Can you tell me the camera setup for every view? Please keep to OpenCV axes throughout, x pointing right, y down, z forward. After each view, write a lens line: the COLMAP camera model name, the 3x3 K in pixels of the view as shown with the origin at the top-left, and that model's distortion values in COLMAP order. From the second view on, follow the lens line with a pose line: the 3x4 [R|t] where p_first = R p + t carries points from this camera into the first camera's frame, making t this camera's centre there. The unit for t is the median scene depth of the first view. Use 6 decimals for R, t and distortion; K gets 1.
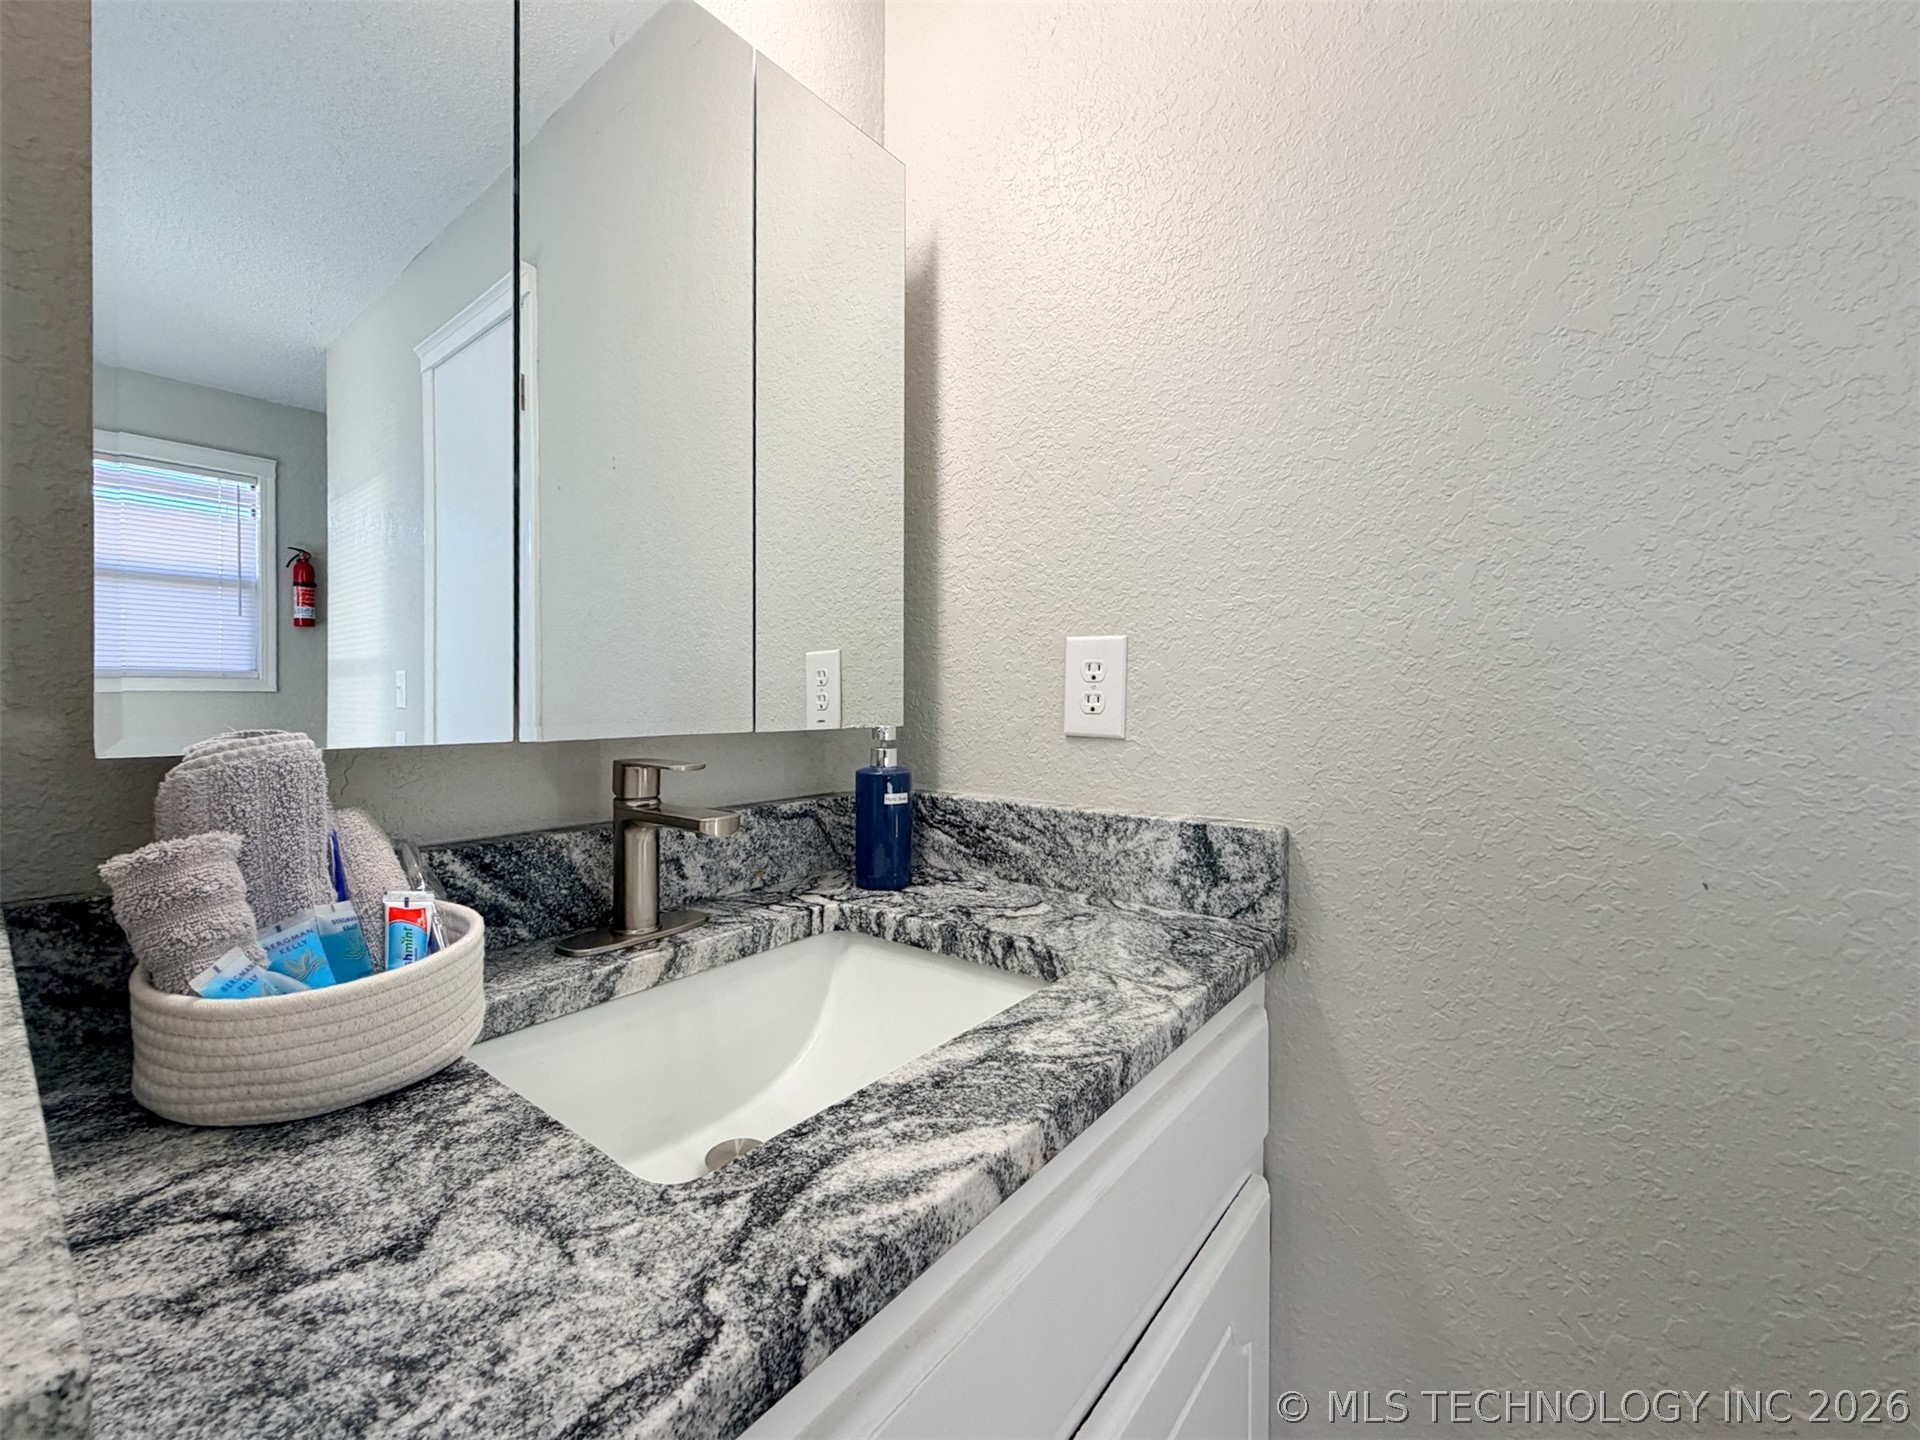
lens RADIAL K [[805.8, 0, 960.3], [0, 805.8, 709.7], [0, 0, 1]] dist [0.006727, -0.002467]
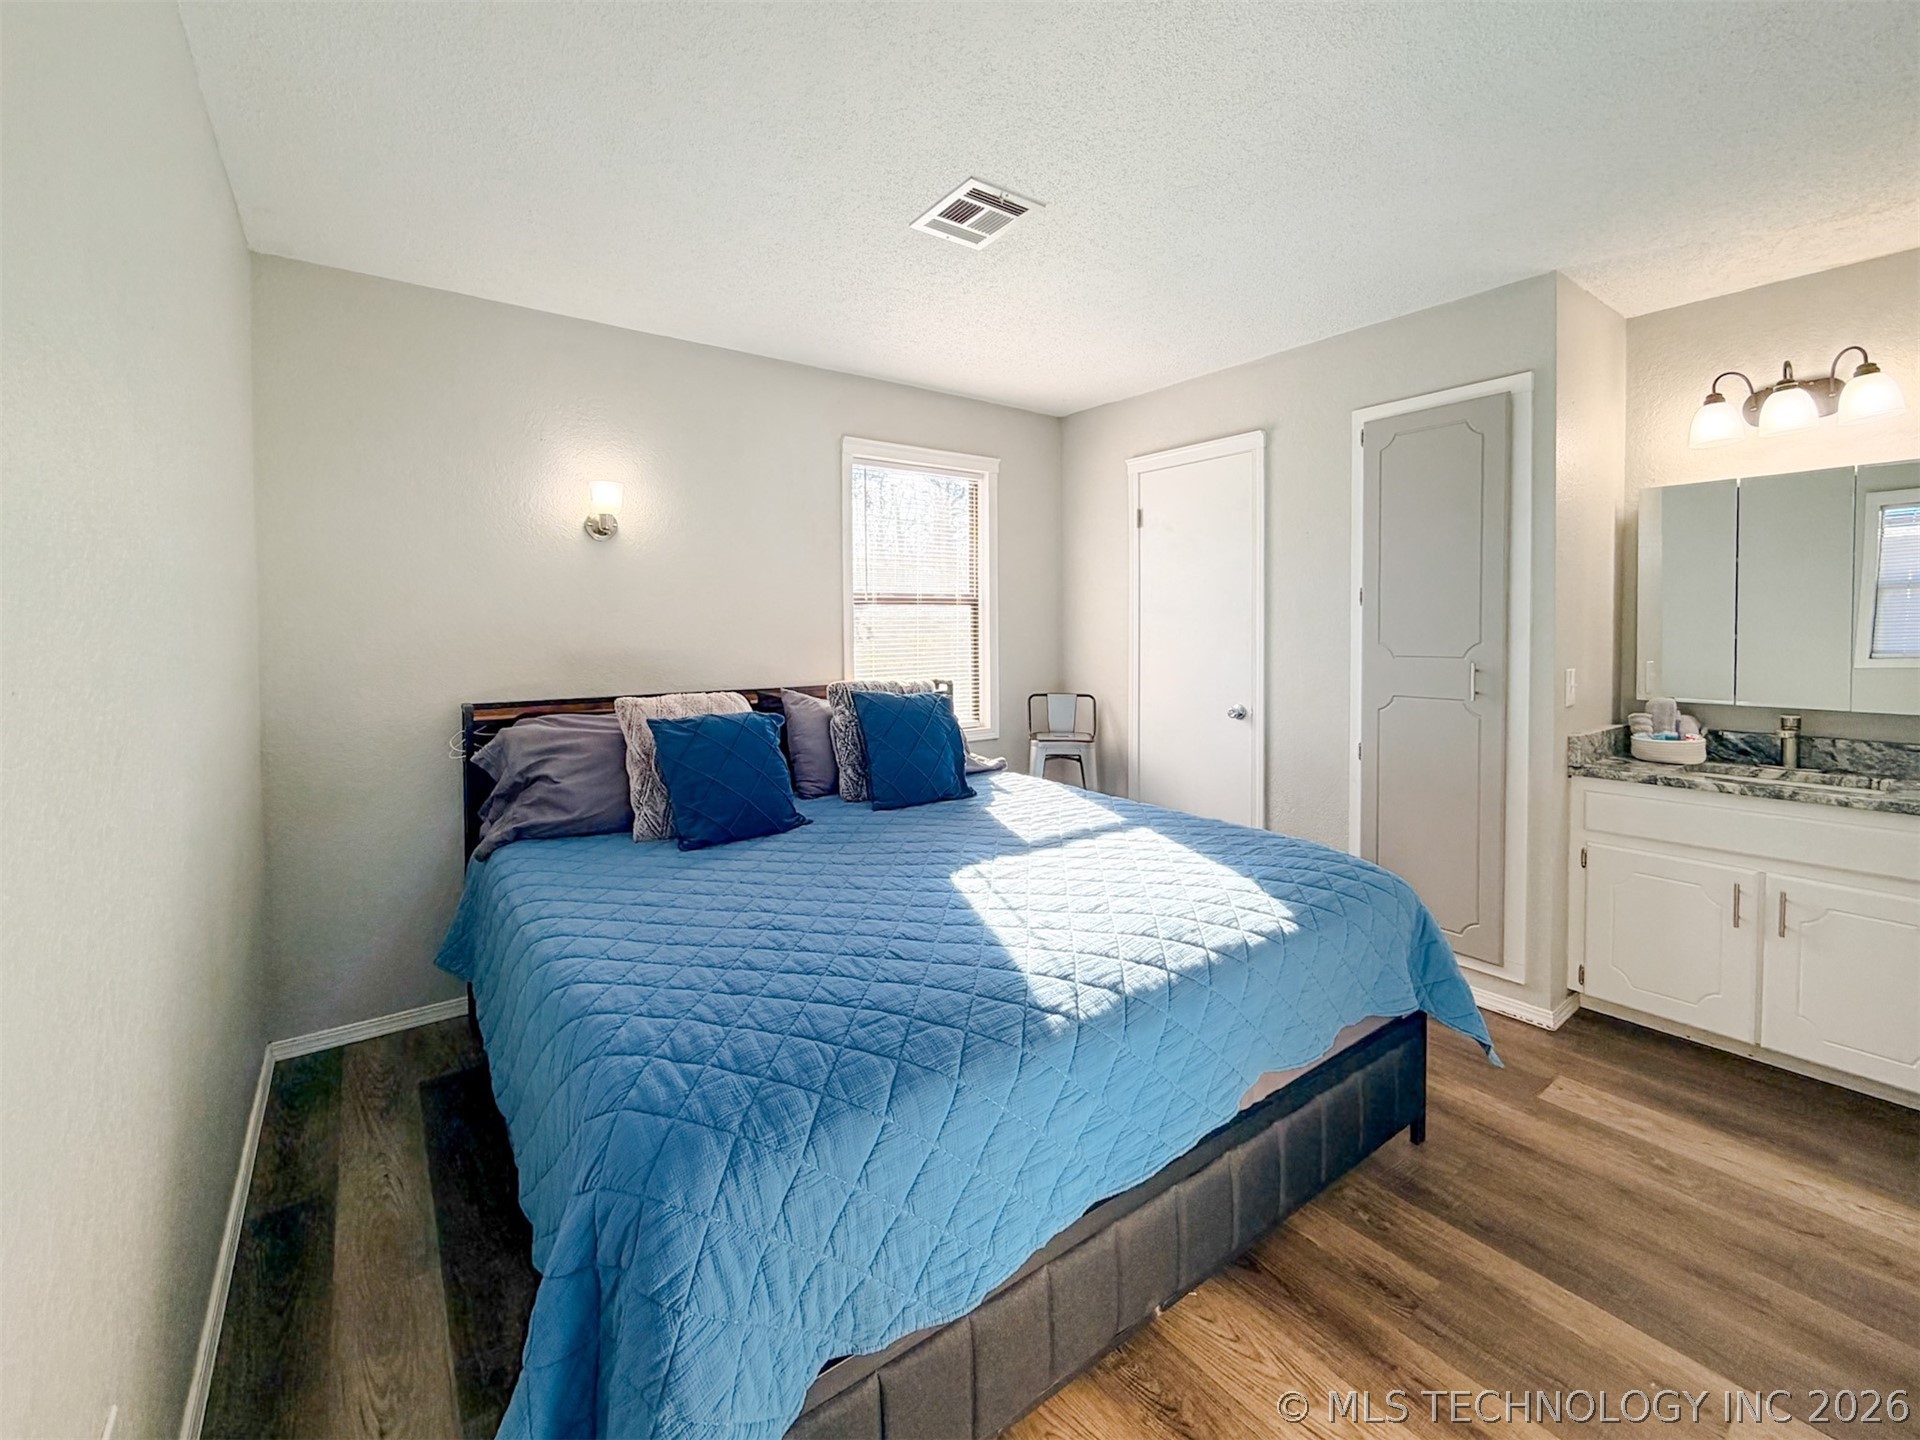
lens RADIAL K [[805.8, 0, 939.5], [0, 805.8, 639.2], [0, 0, 1]] dist [0.006727, -0.002467]
pose [[-0.243585, 0.008365, -0.969843, 3.817387], [-0.010923, 0.999876, 0.011367, -0.258473], [0.969818, 0.013362, -0.243463, -1.629724]]
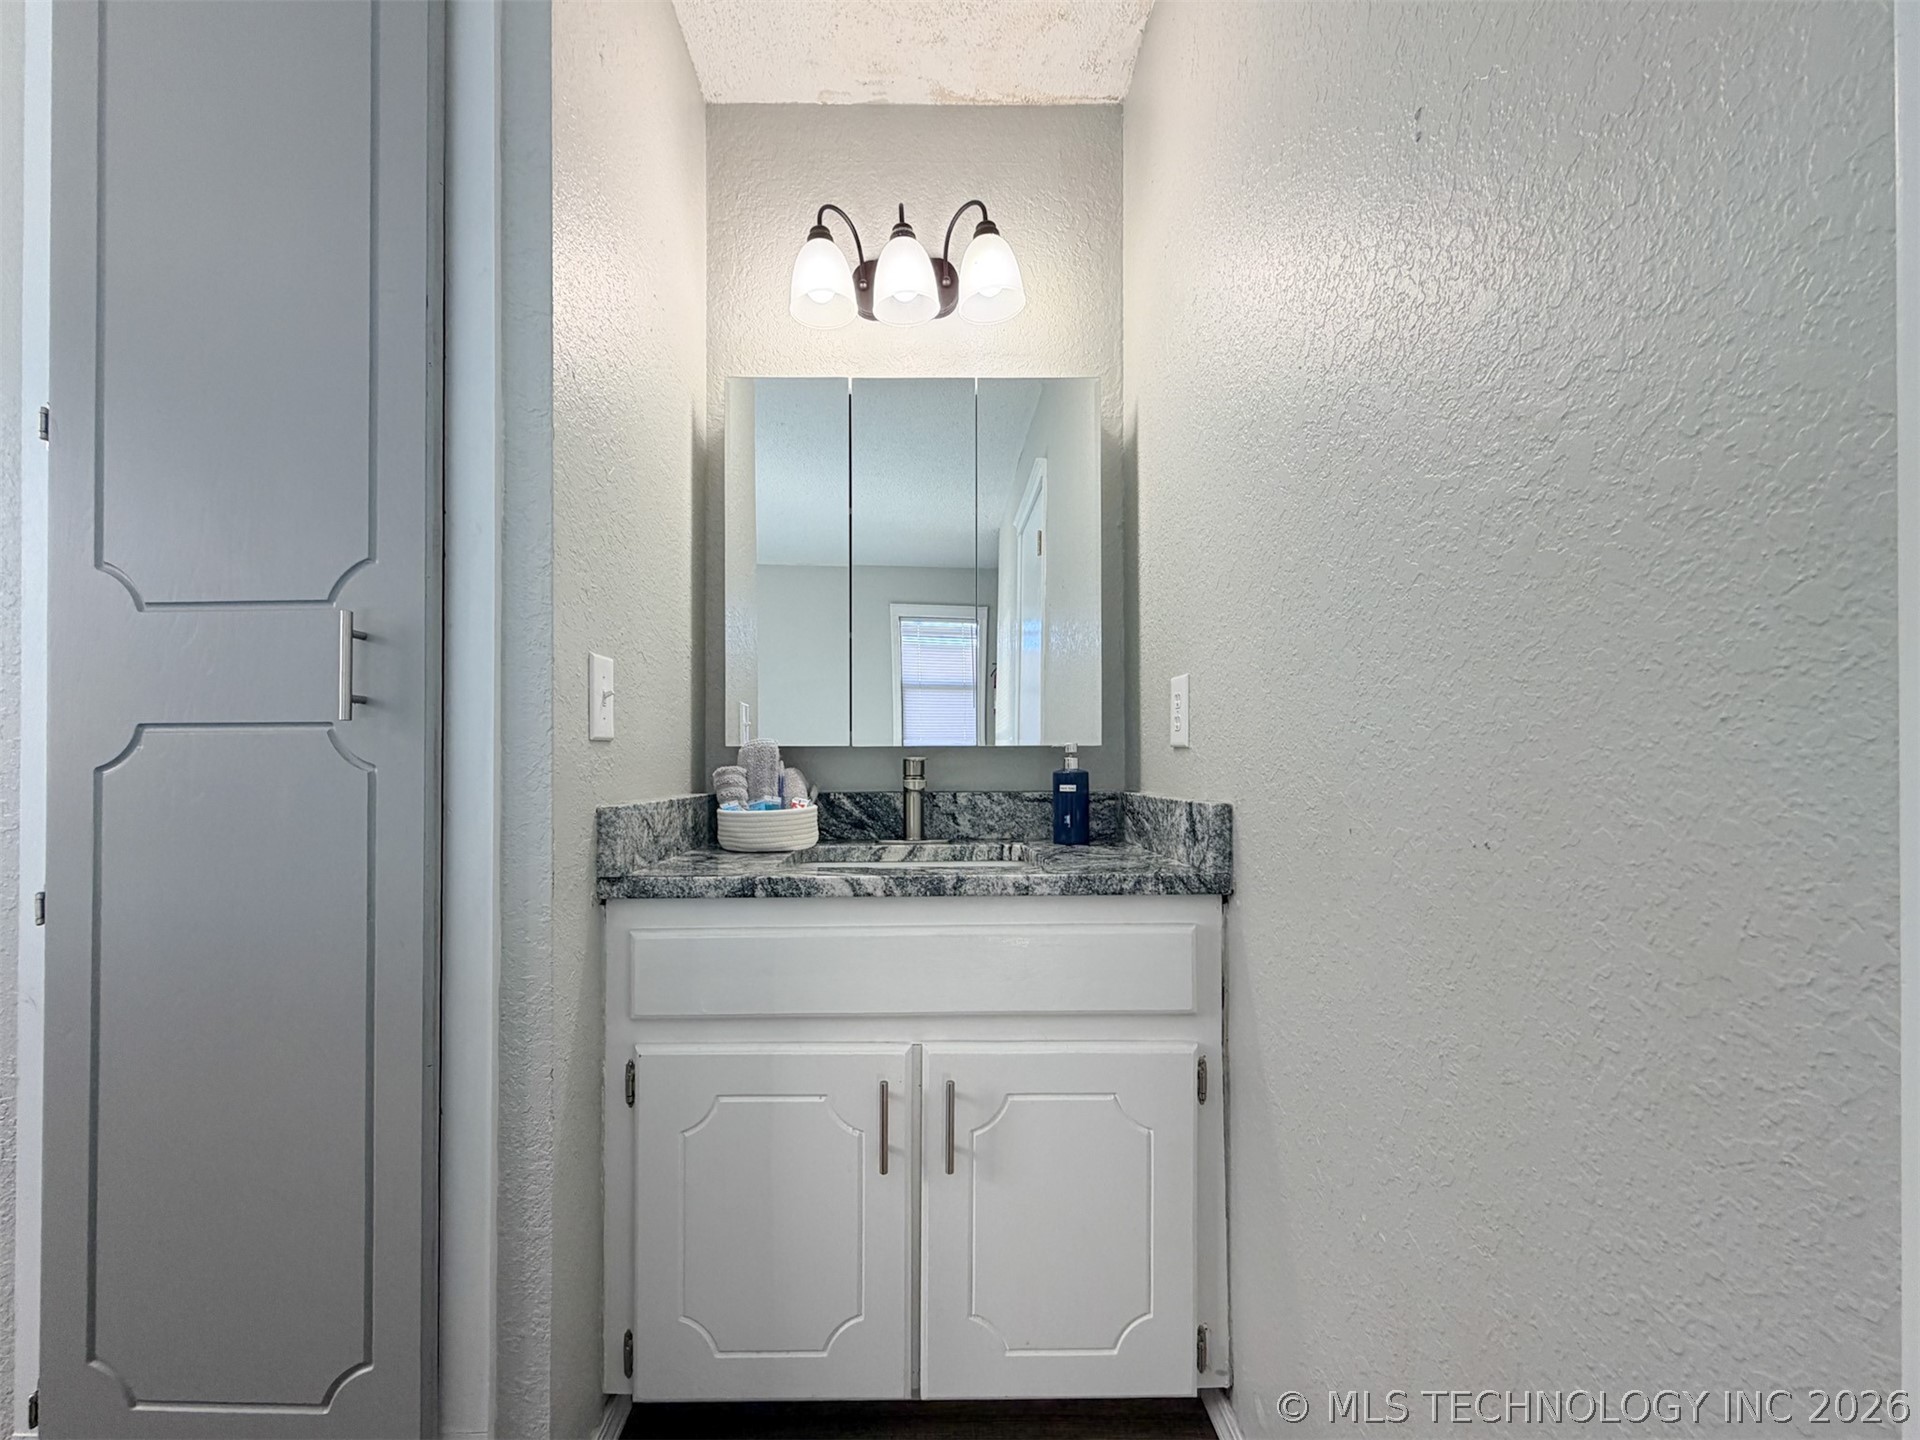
lens RADIAL K [[805.8, 0, 930.4], [0, 805.8, 763.7], [0, 0, 1]] dist [0.006727, -0.002467]
pose [[0.643066, -0.006222, -0.765786, 1.283513], [-0.002120, 0.999949, -0.009905, 0.103532], [0.765808, 0.007993, 0.643019, -0.311831]]
